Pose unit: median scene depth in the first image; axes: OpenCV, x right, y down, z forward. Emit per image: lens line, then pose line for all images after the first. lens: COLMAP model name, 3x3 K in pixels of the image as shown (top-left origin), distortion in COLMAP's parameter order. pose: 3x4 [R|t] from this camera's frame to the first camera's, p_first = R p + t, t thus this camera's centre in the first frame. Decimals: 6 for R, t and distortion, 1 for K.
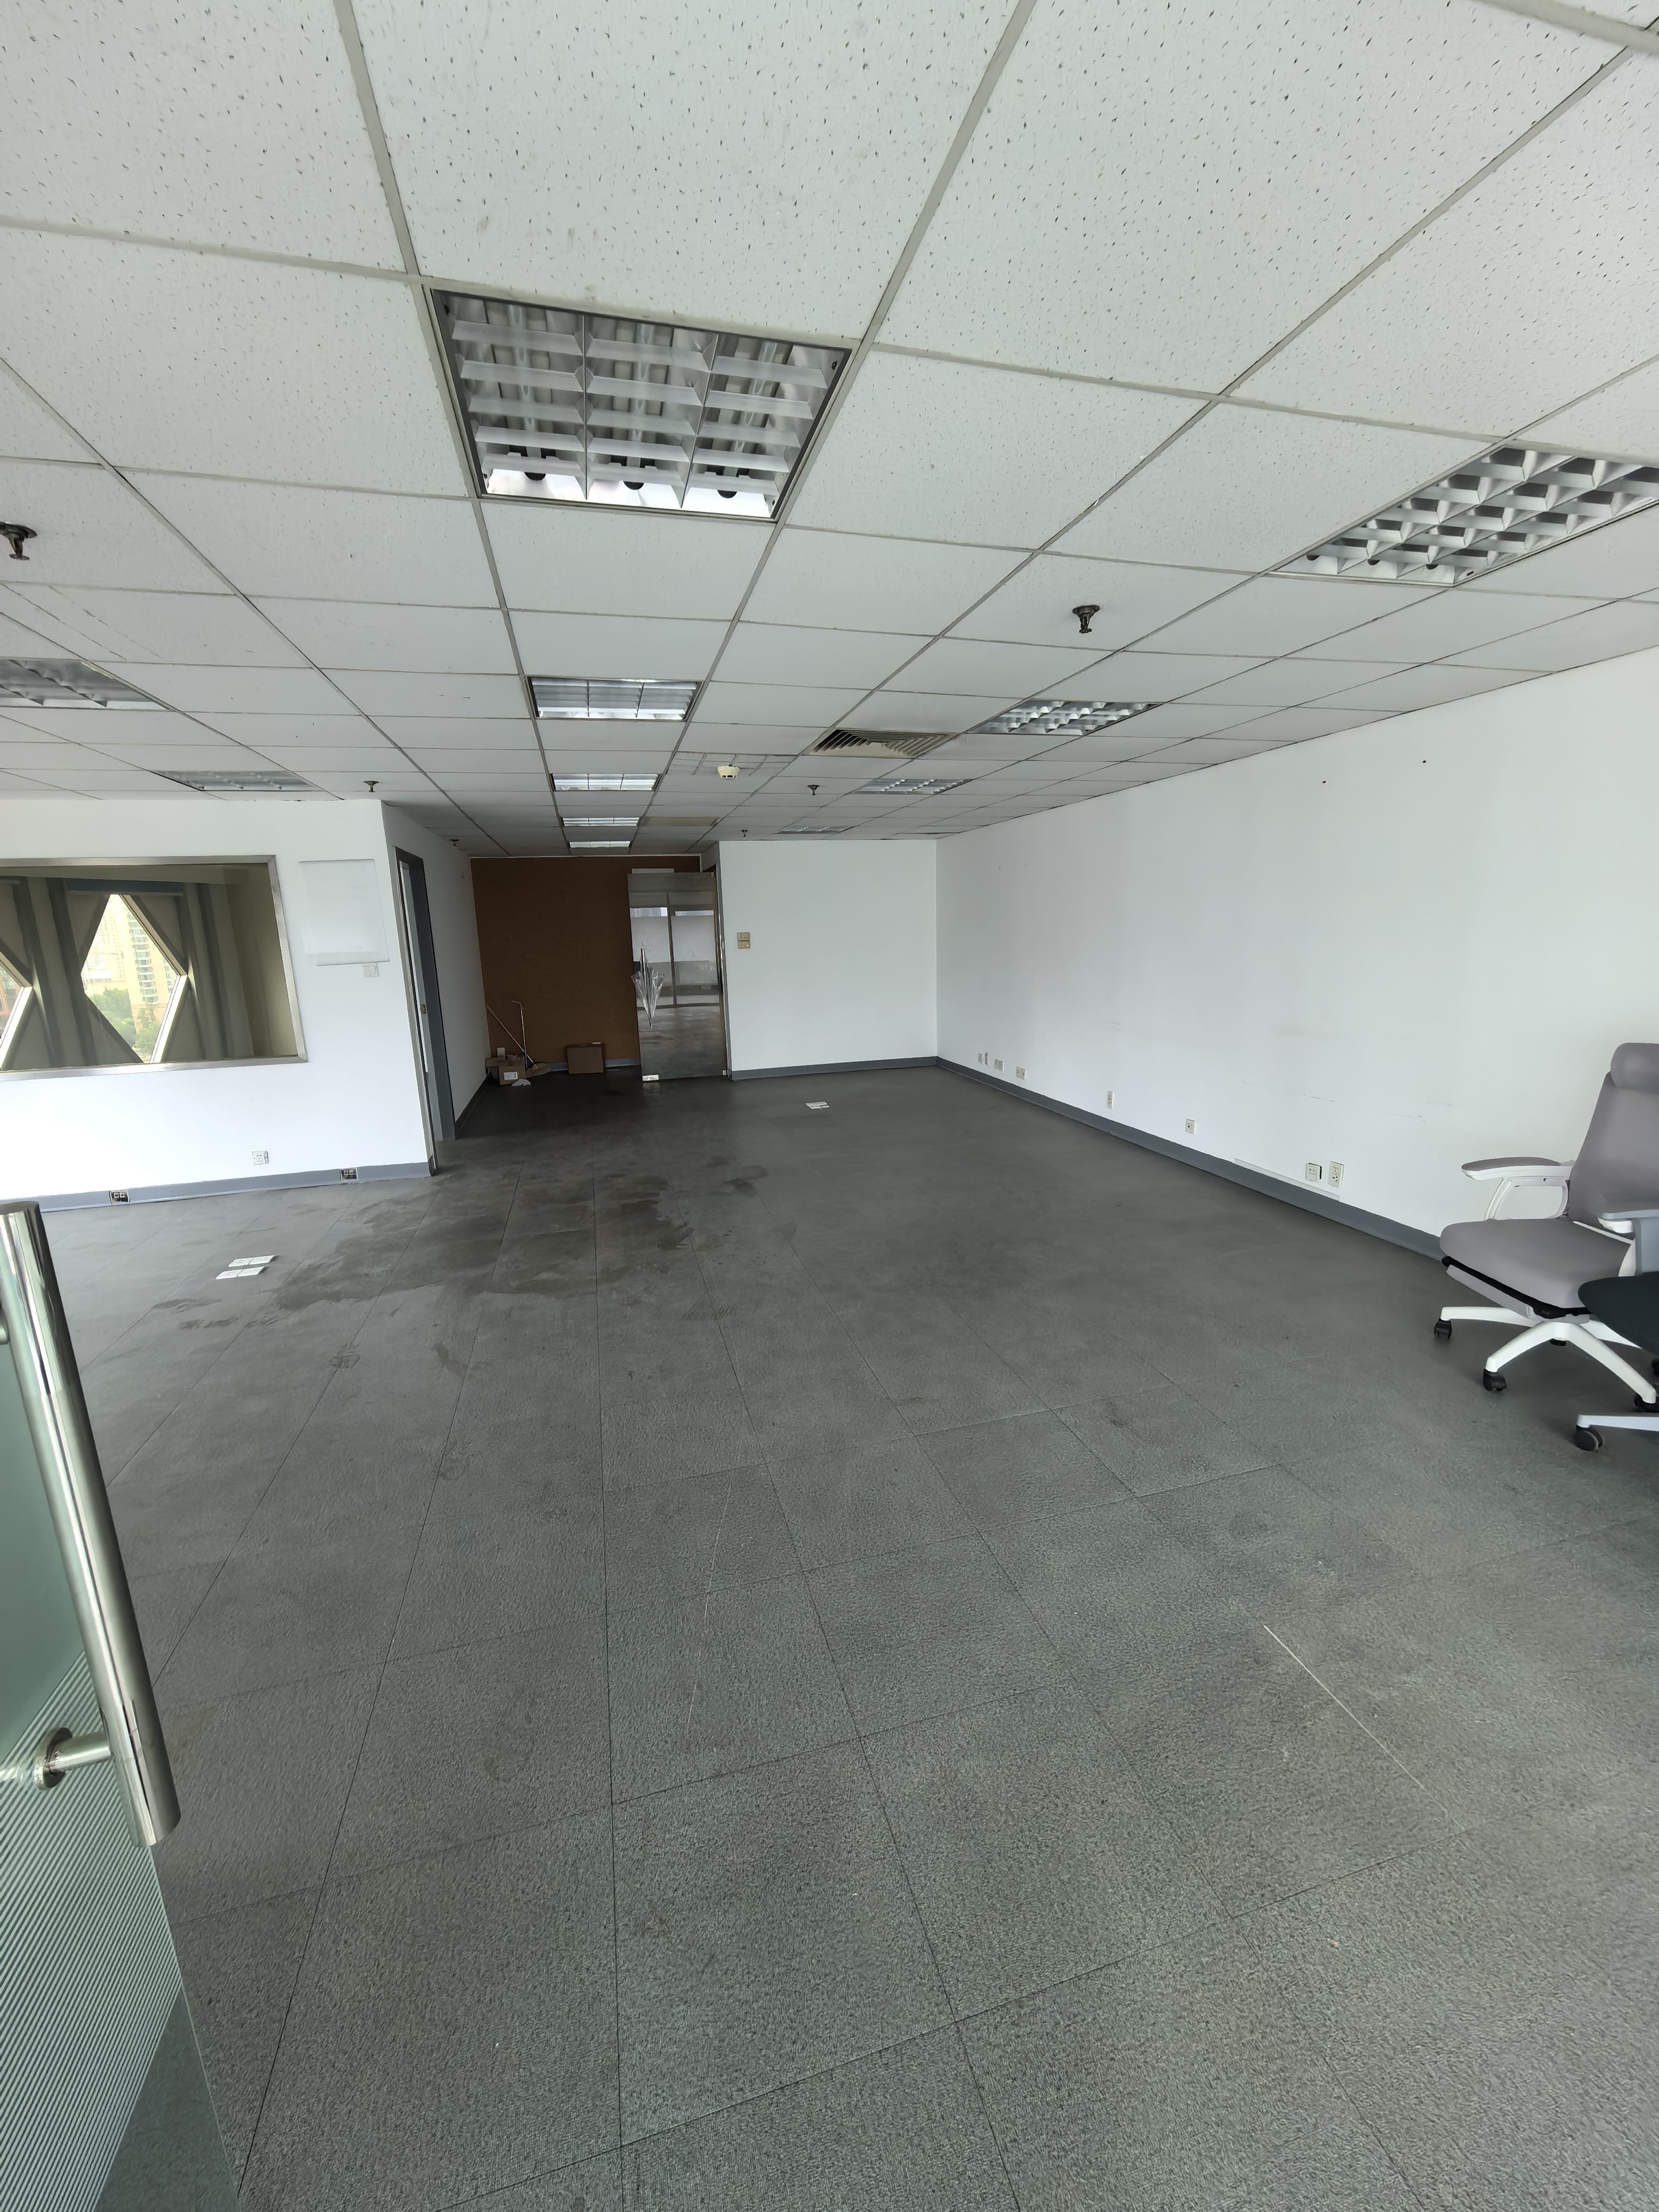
lens RADIAL K [[876.3, 0, 824.2], [0, 876.3, 1106.5], [0, 0, 1]] dist [-0.007969, -0.000013]
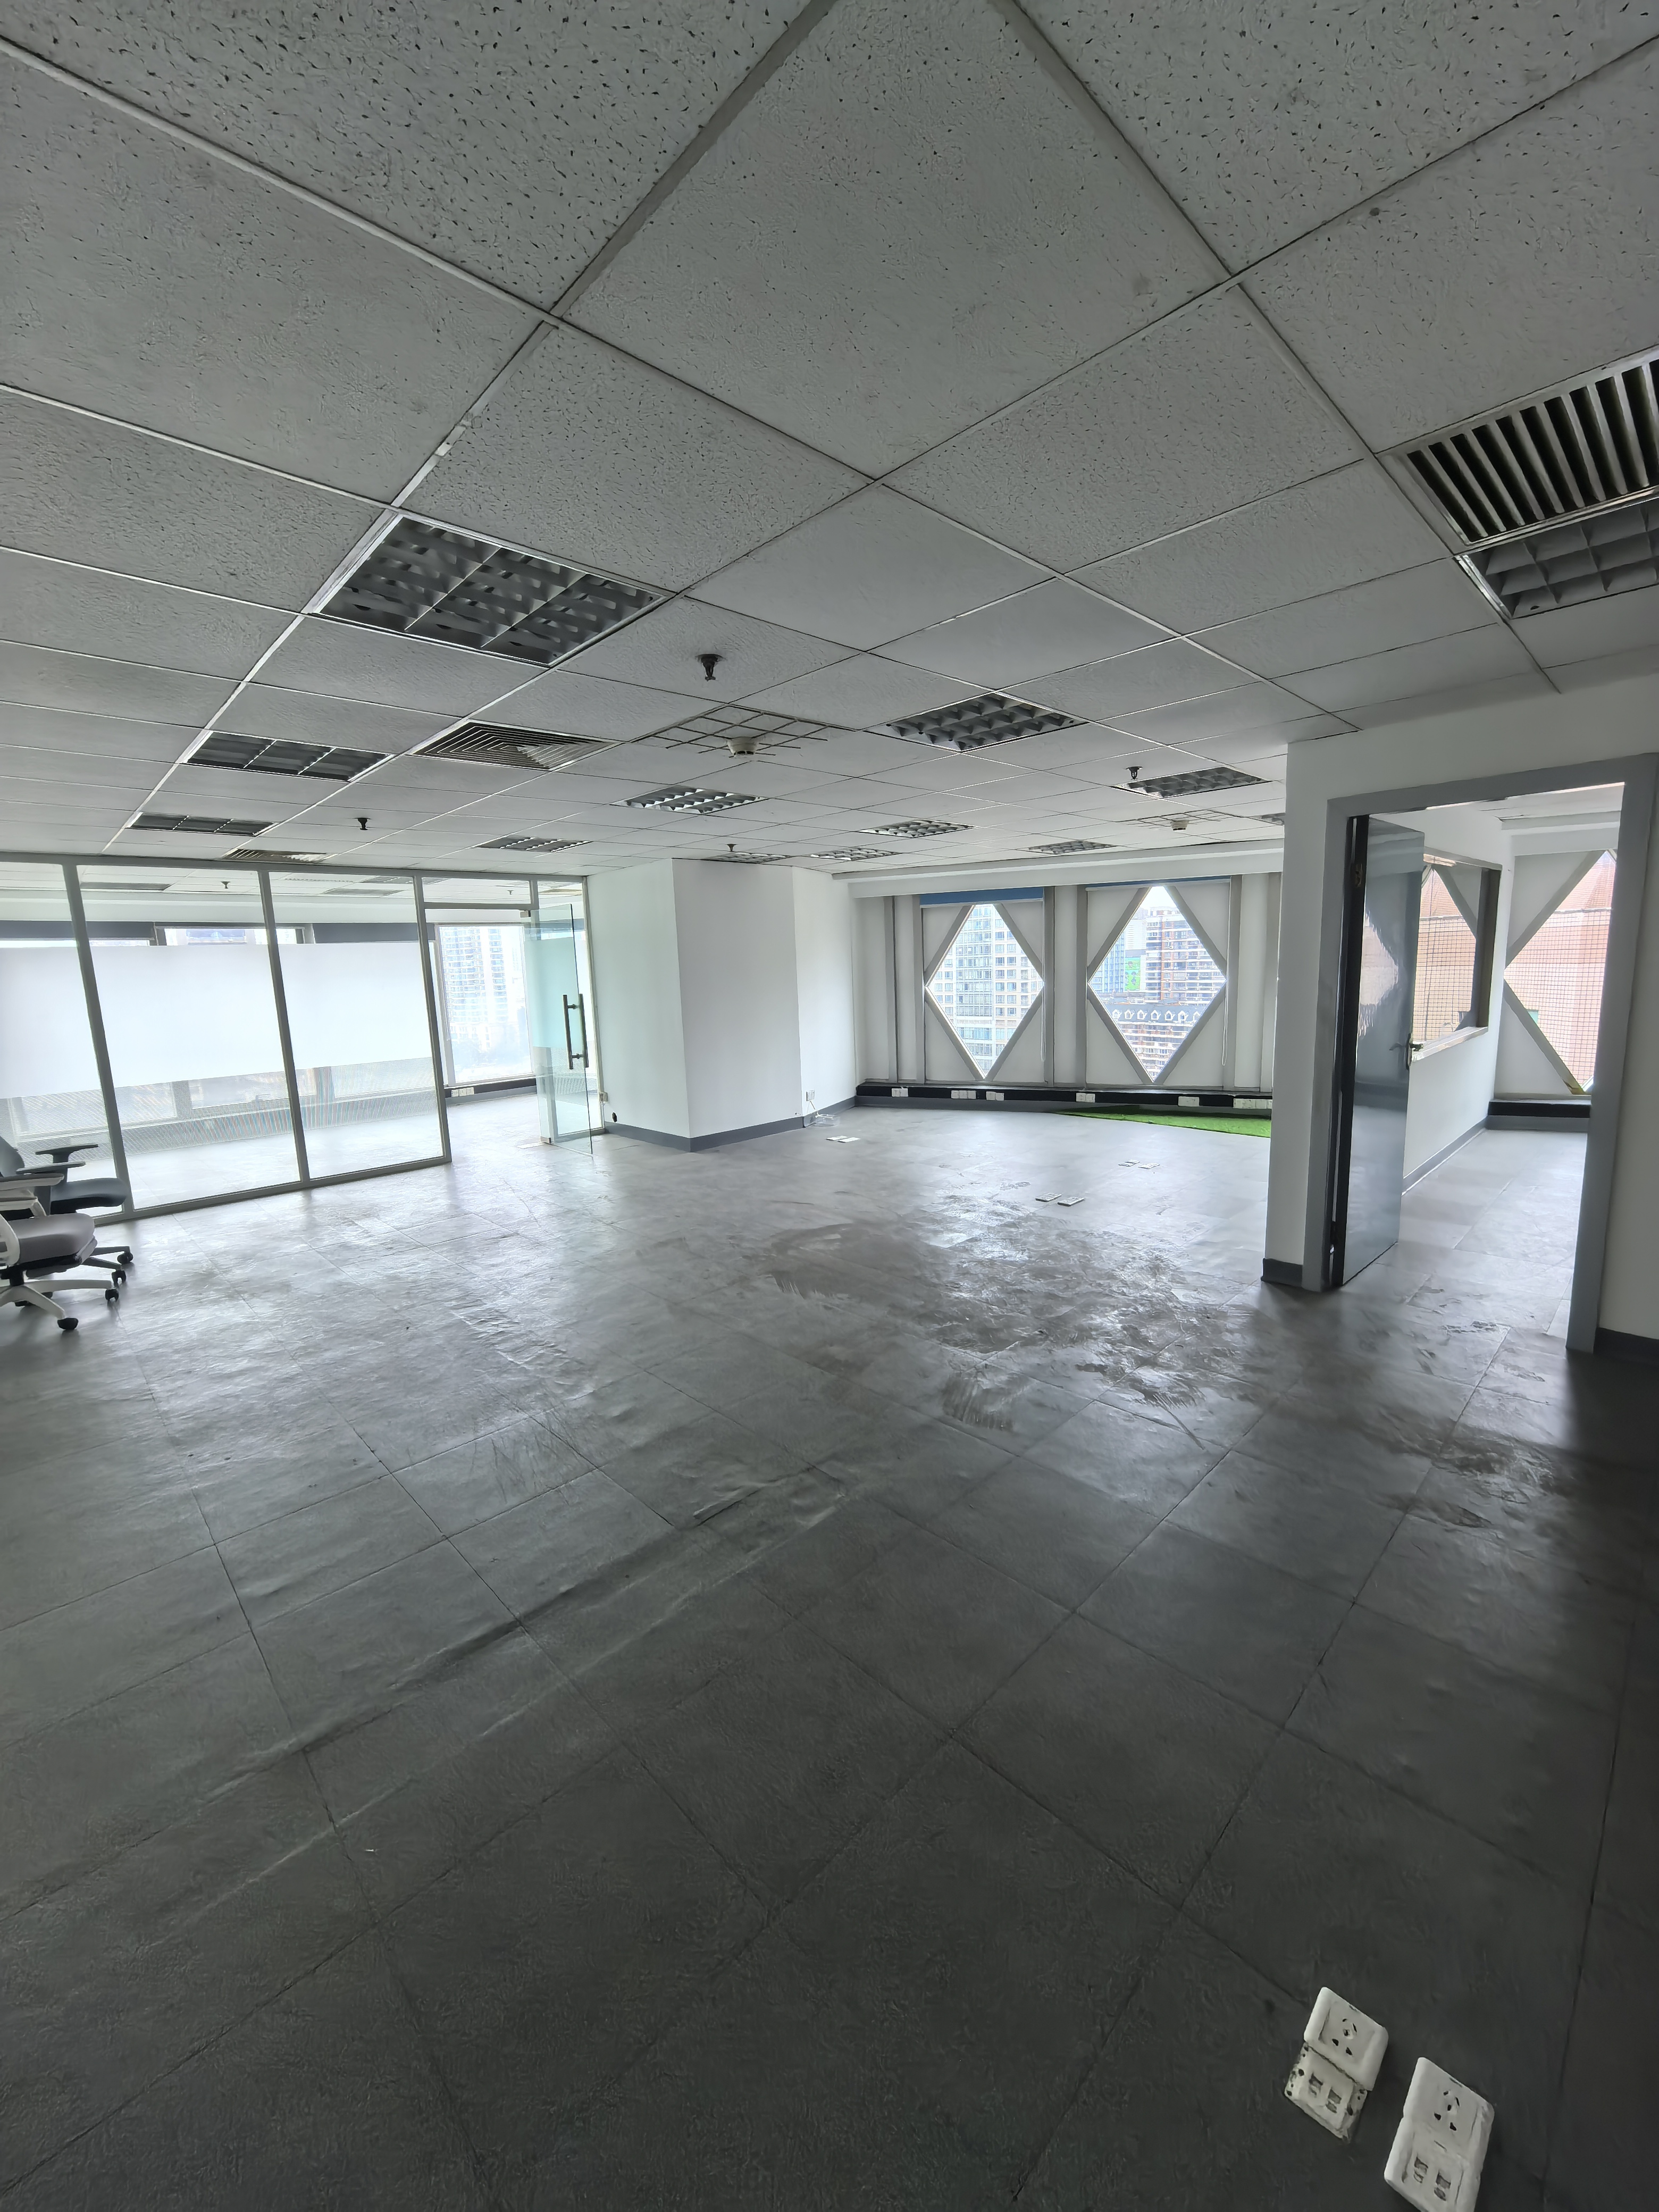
lens RADIAL K [[876.3, 0, 846.9], [0, 876.3, 1116.0], [0, 0, 1]] dist [-0.007969, -0.000013]
pose [[-0.861463, 0.149588, -0.485289, 0.204289], [-0.042627, 0.930957, 0.362632, -0.353907], [0.506029, 0.333080, -0.795608, 1.669689]]
